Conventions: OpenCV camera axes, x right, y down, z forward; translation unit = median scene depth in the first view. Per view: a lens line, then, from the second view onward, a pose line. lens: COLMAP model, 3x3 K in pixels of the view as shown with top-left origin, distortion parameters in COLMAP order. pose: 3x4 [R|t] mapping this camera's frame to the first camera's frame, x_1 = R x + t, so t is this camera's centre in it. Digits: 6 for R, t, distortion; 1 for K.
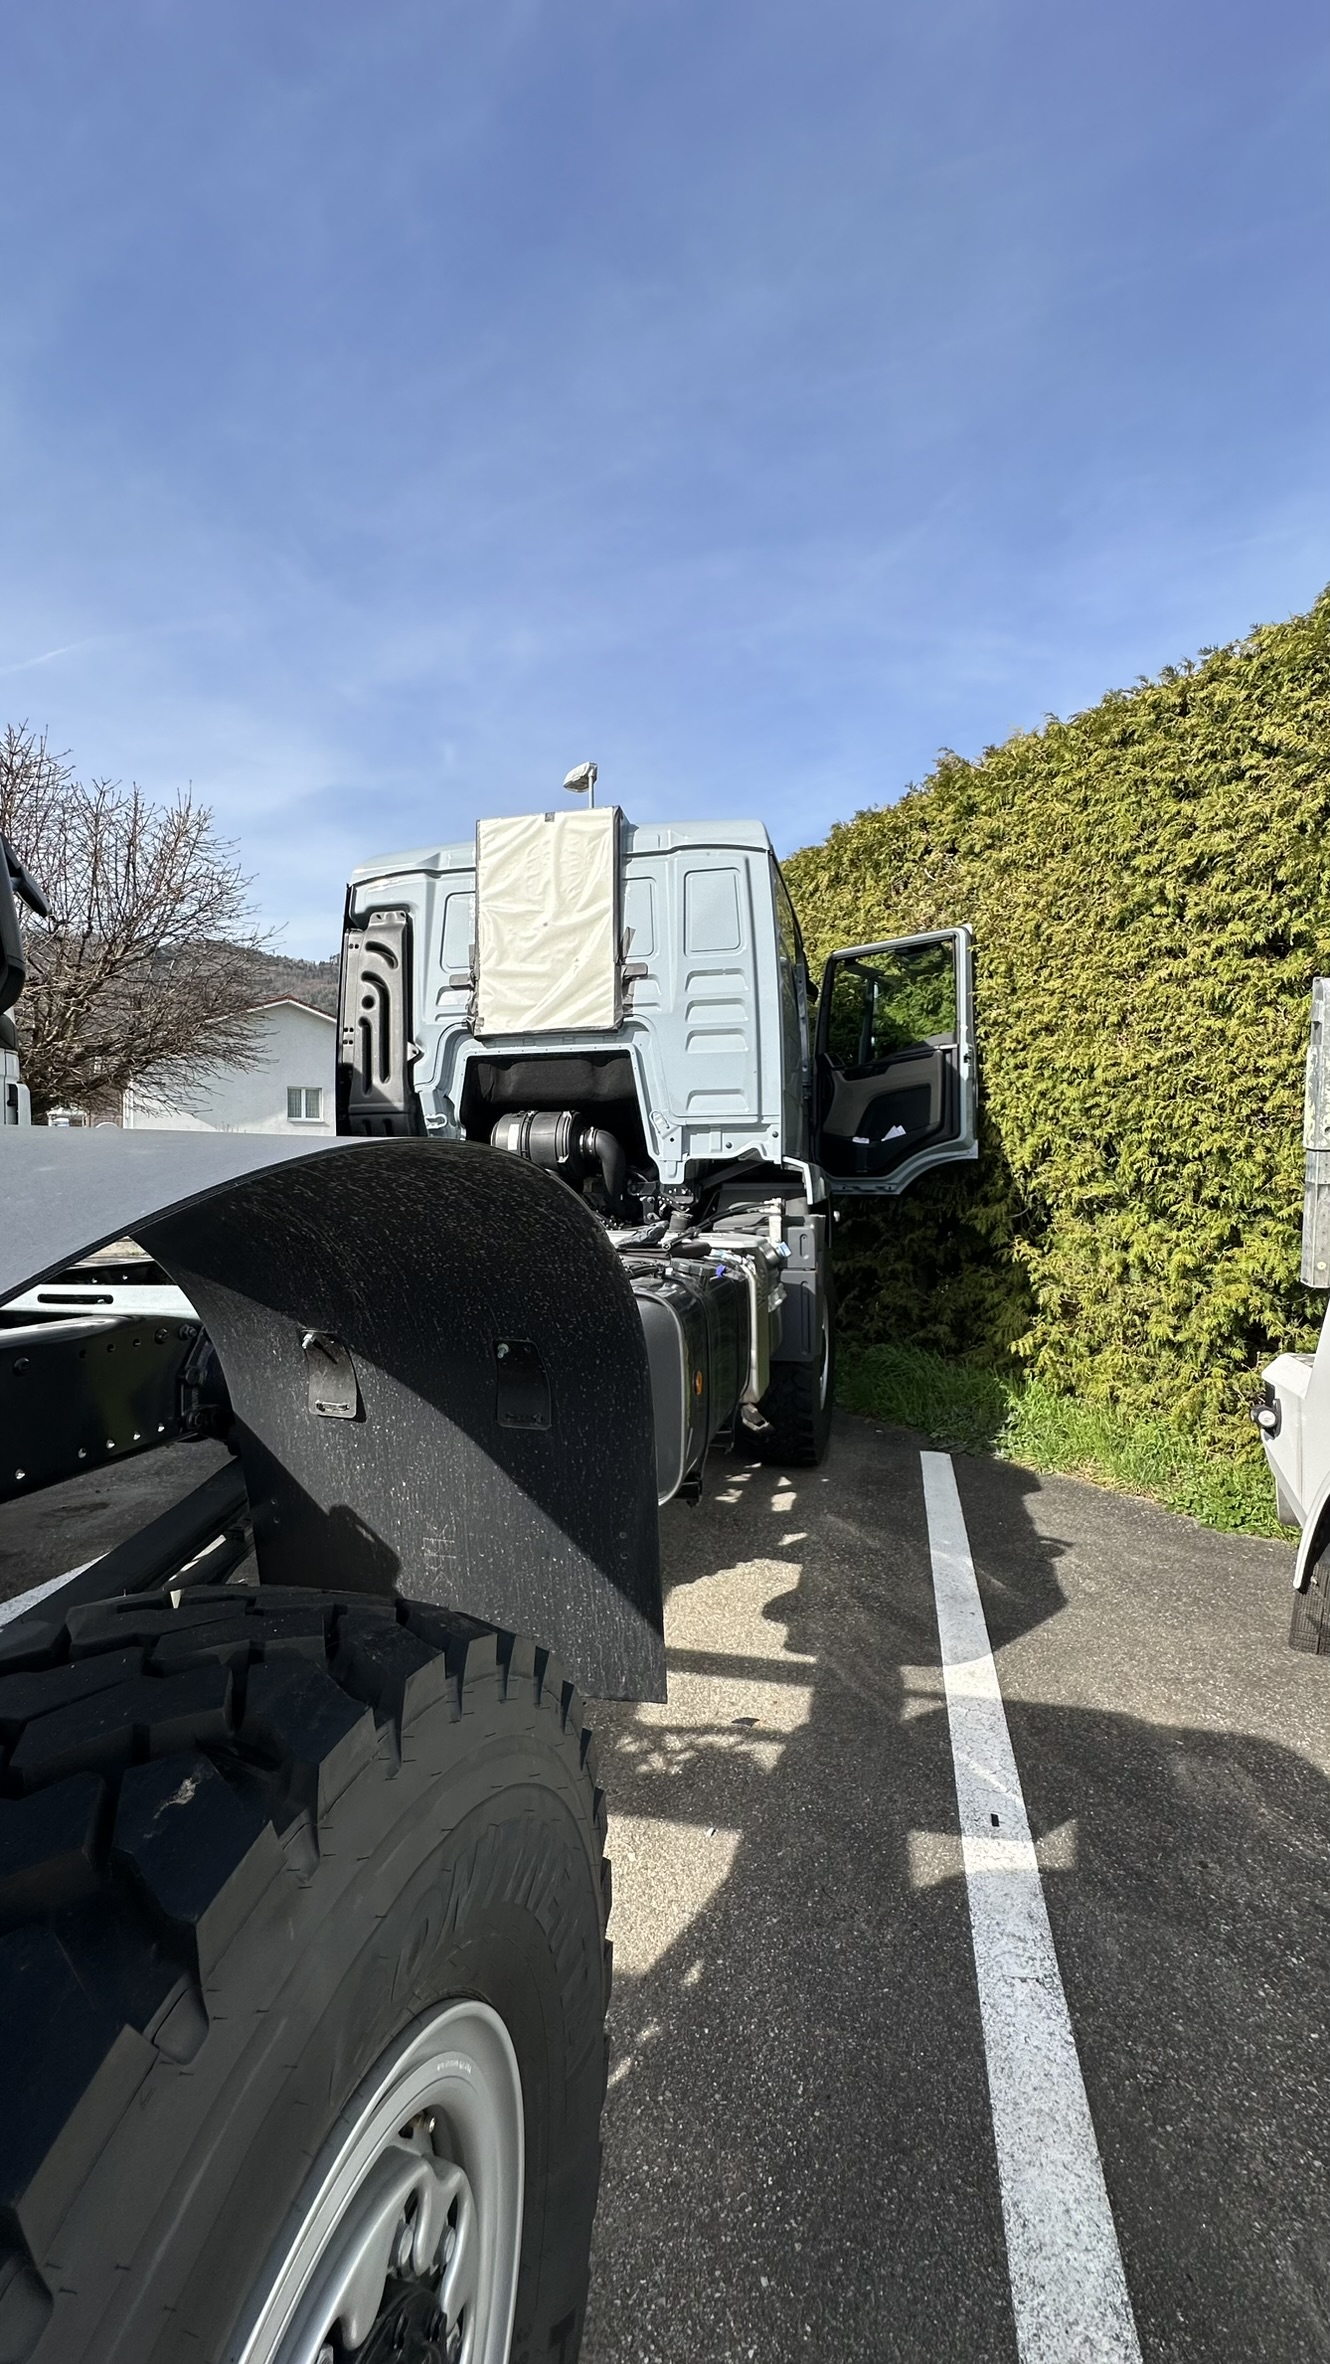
lens RADIAL K [[951.6, 0, 666.1], [0, 951.6, 1176.7], [0, 0, 1]] dist [-0.001920, -0.000026]
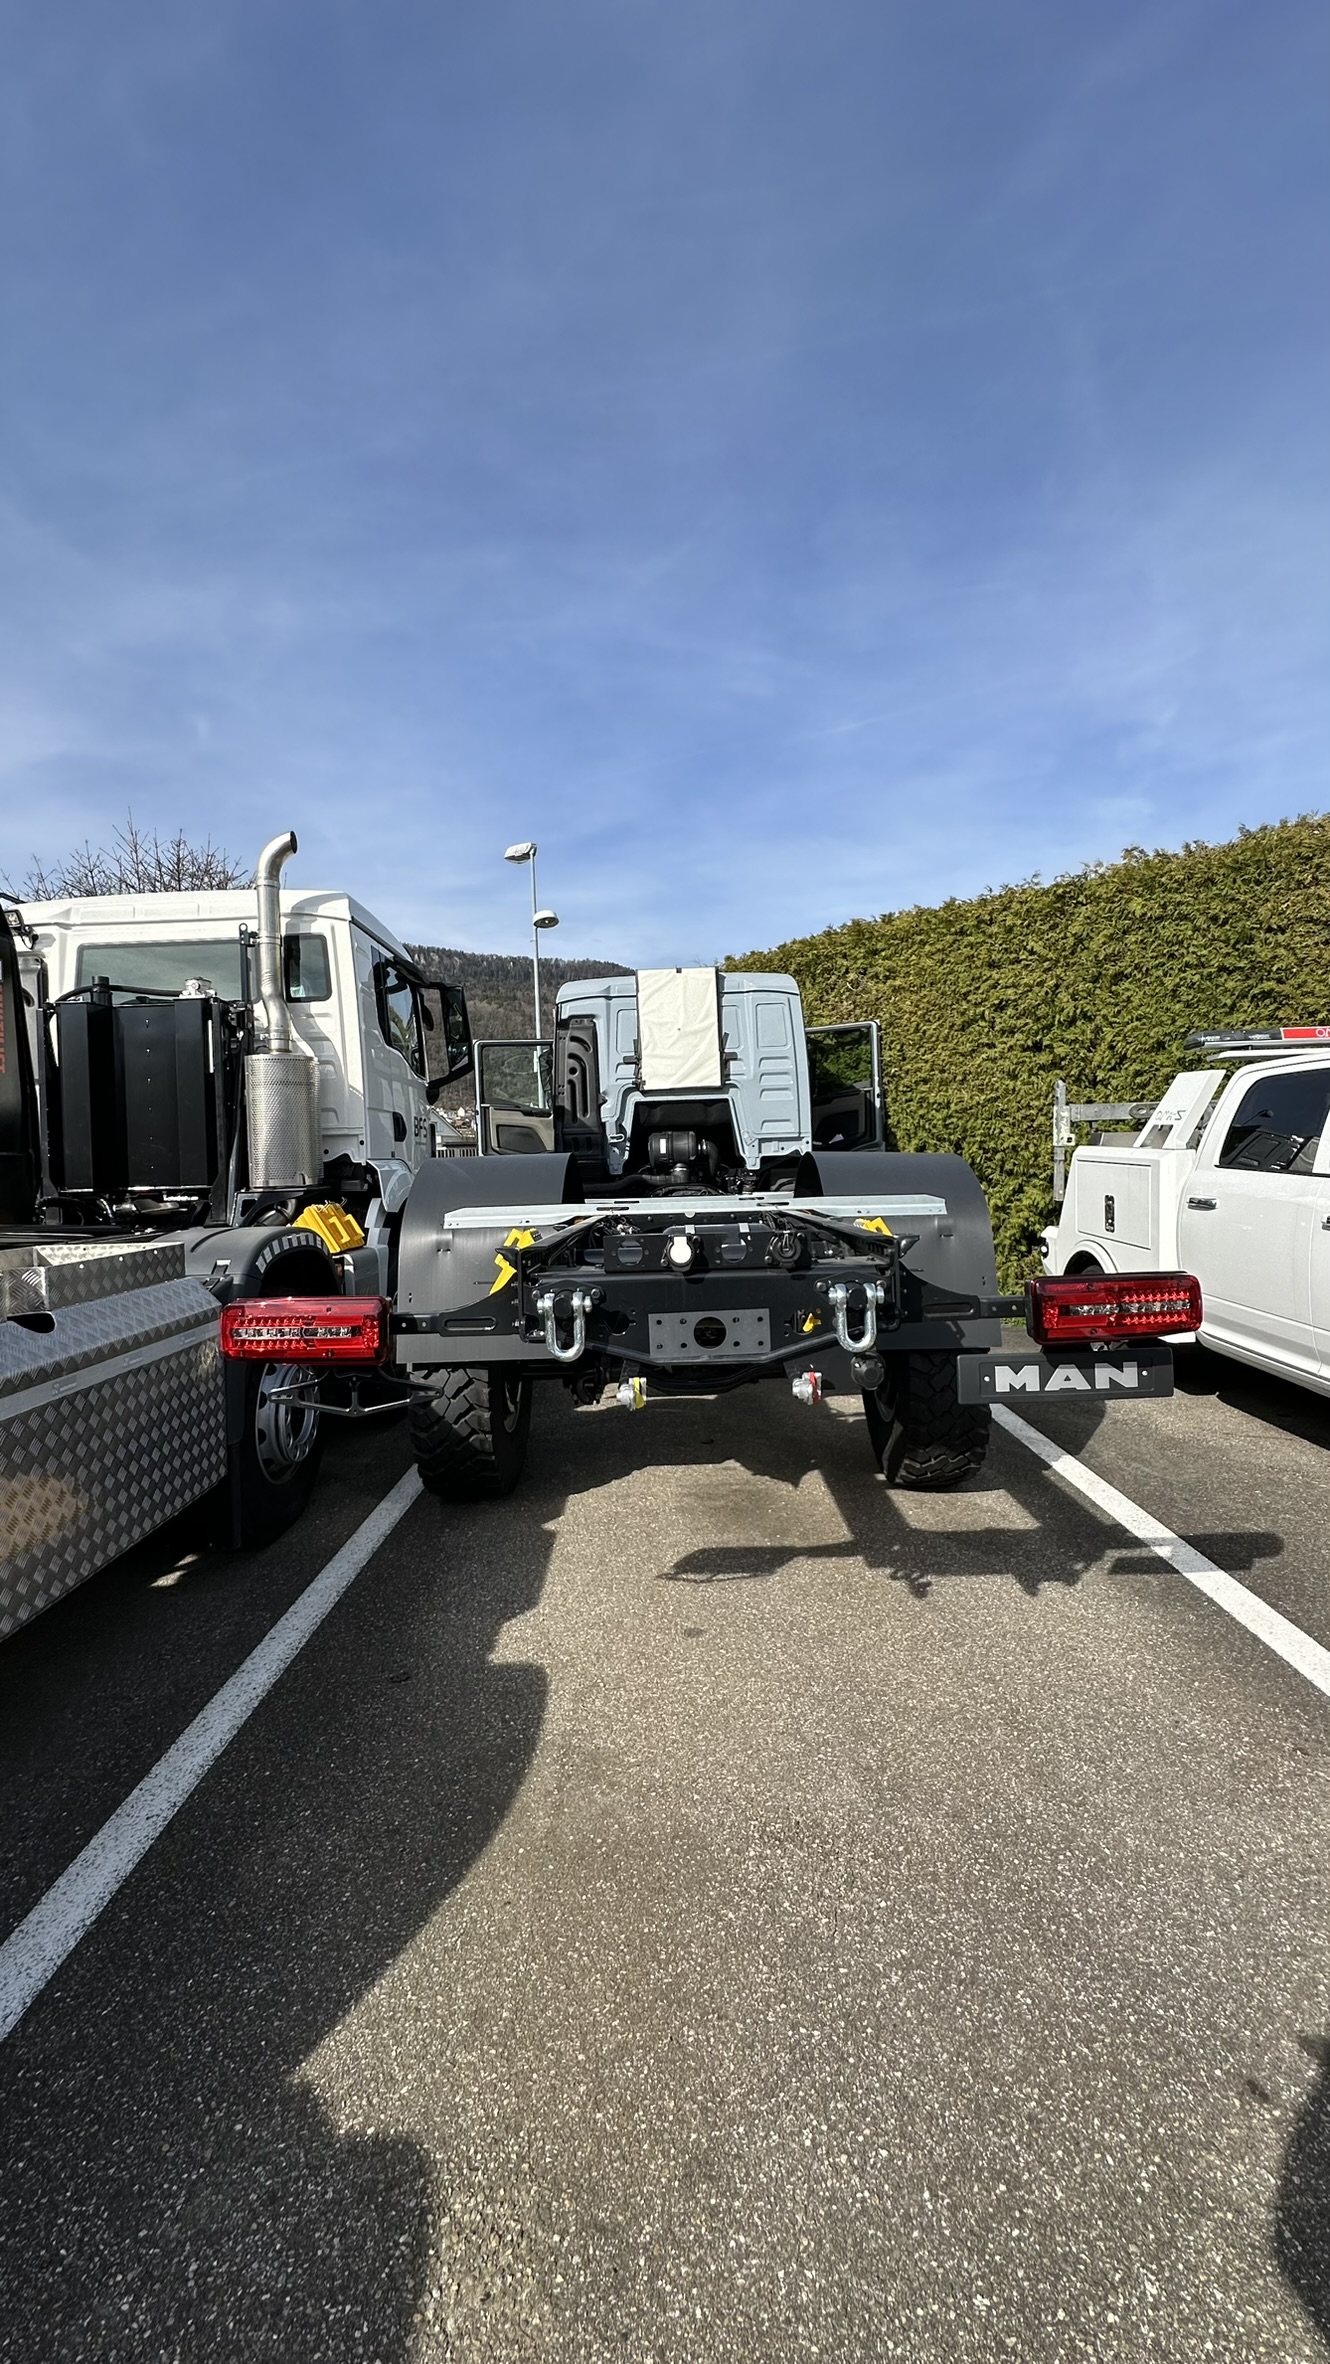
lens RADIAL K [[949.6, 0, 665.0], [0, 949.6, 1182.0], [0, 0, 1]] dist [-0.019384, -0.000017]
pose [[0.976668, -0.028548, 0.212848, -0.541749], [0.026641, 0.999575, 0.011825, 0.005189], [-0.213095, -0.005879, 0.977014, -0.766371]]
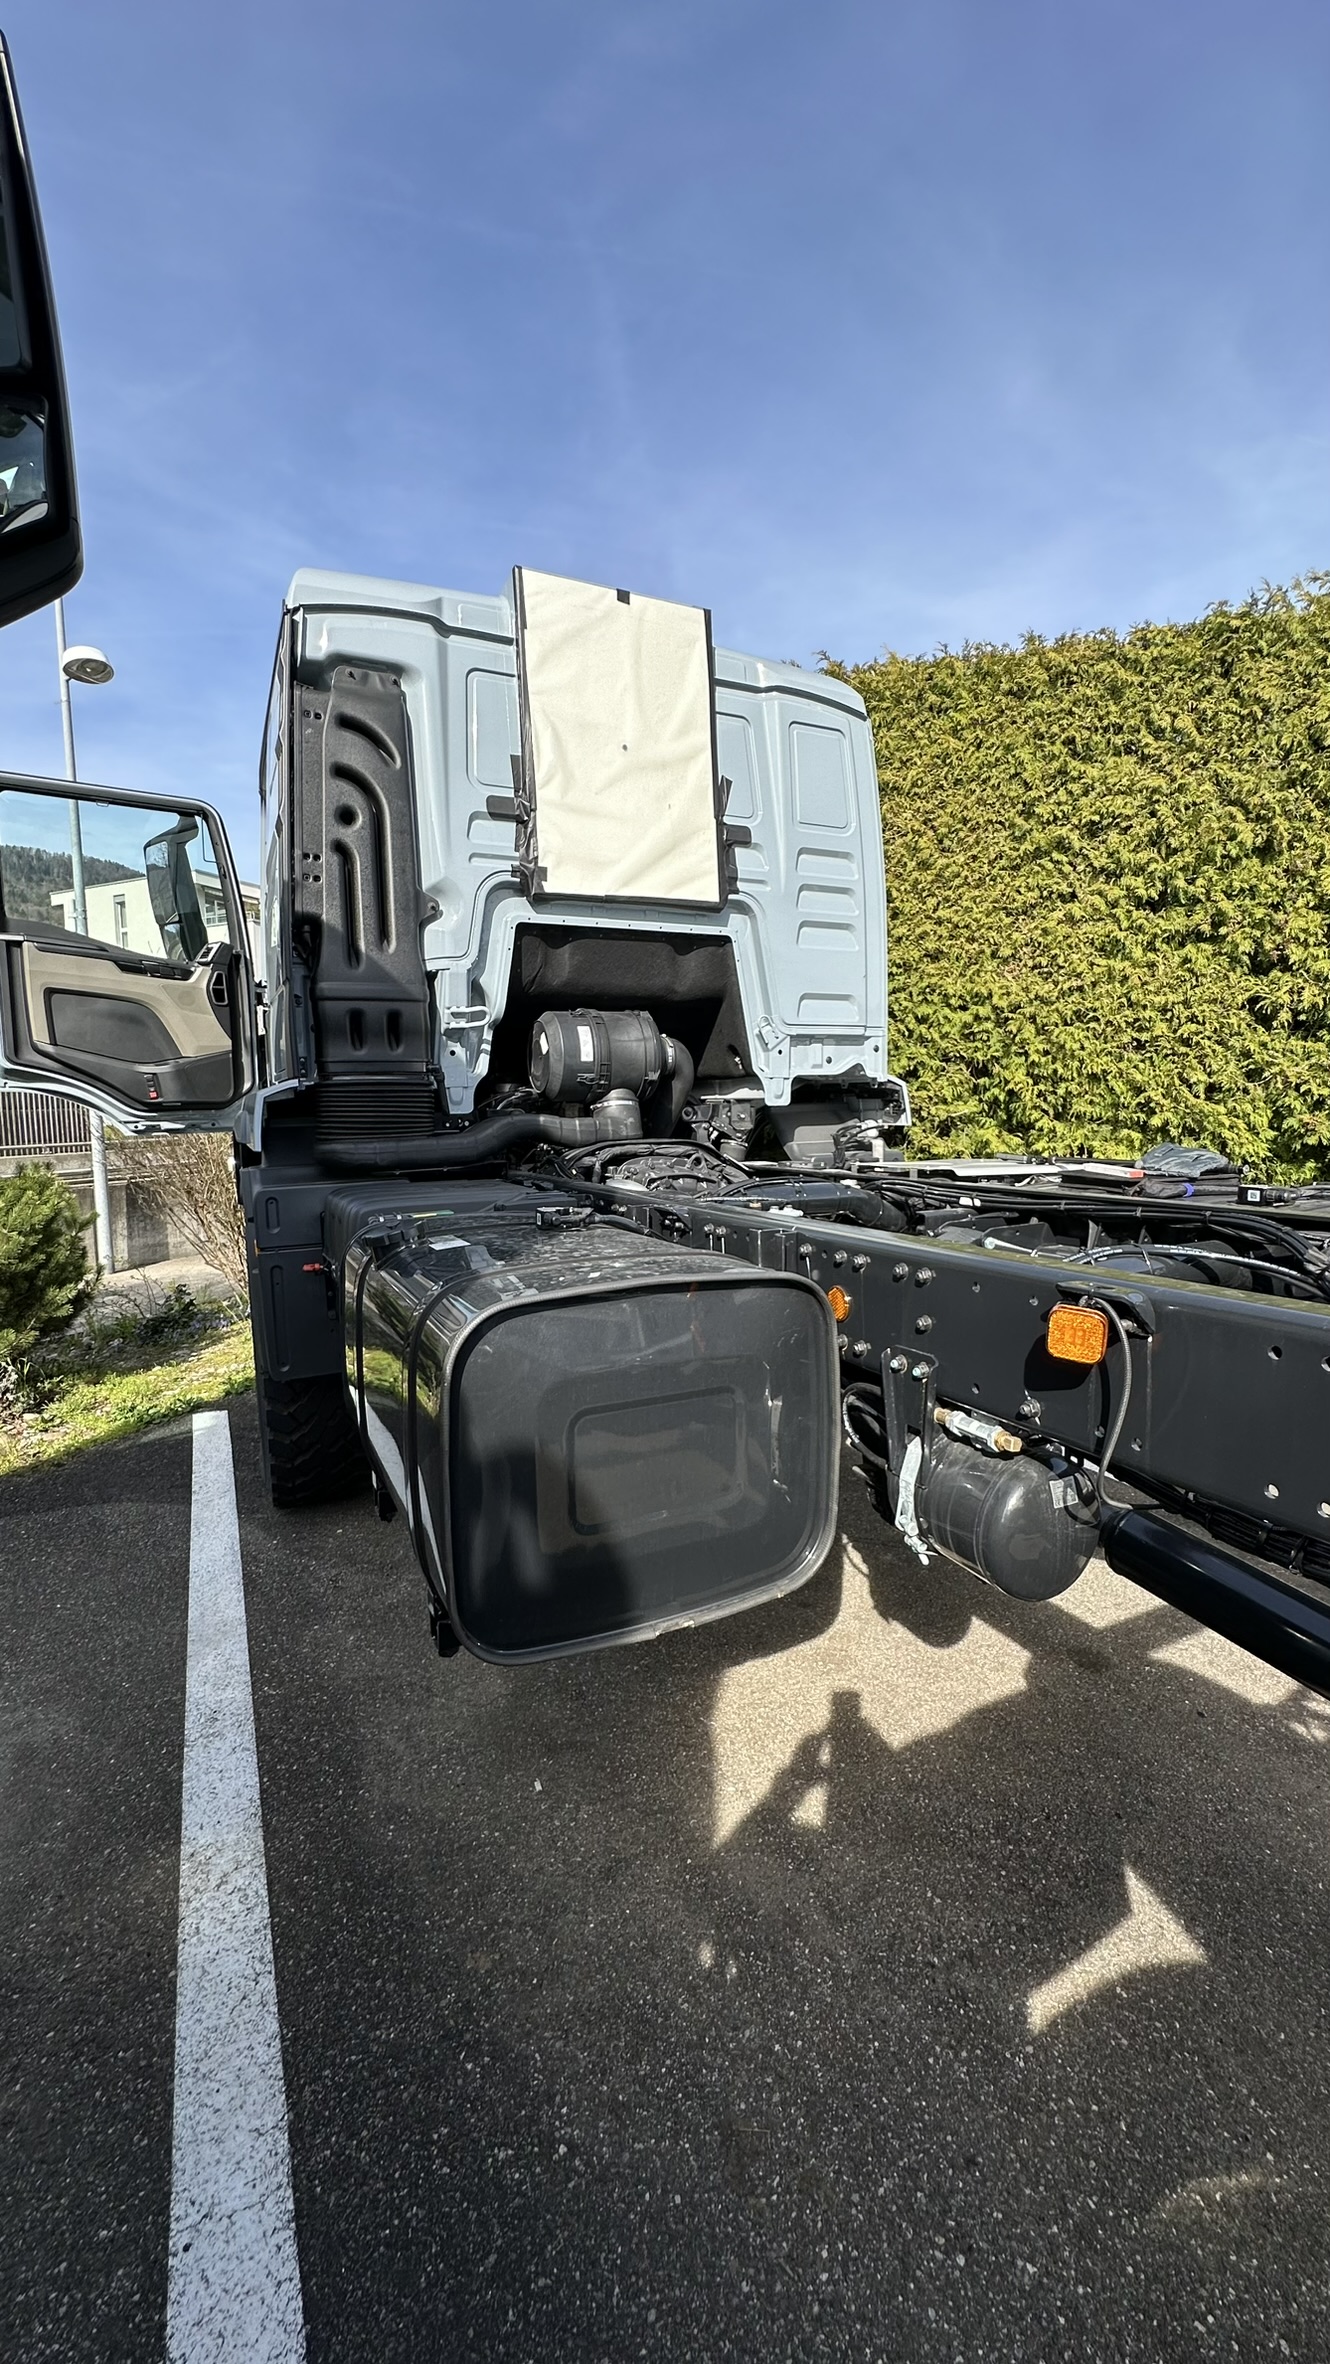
lens RADIAL K [[951.6, 0, 666.1], [0, 951.6, 1176.7], [0, 0, 1]] dist [-0.001920, -0.000026]
pose [[0.777825, -0.058659, 0.625738, -0.566121], [0.013699, 0.996981, 0.076433, 0.004604], [-0.628332, -0.050879, 0.776280, 0.396161]]
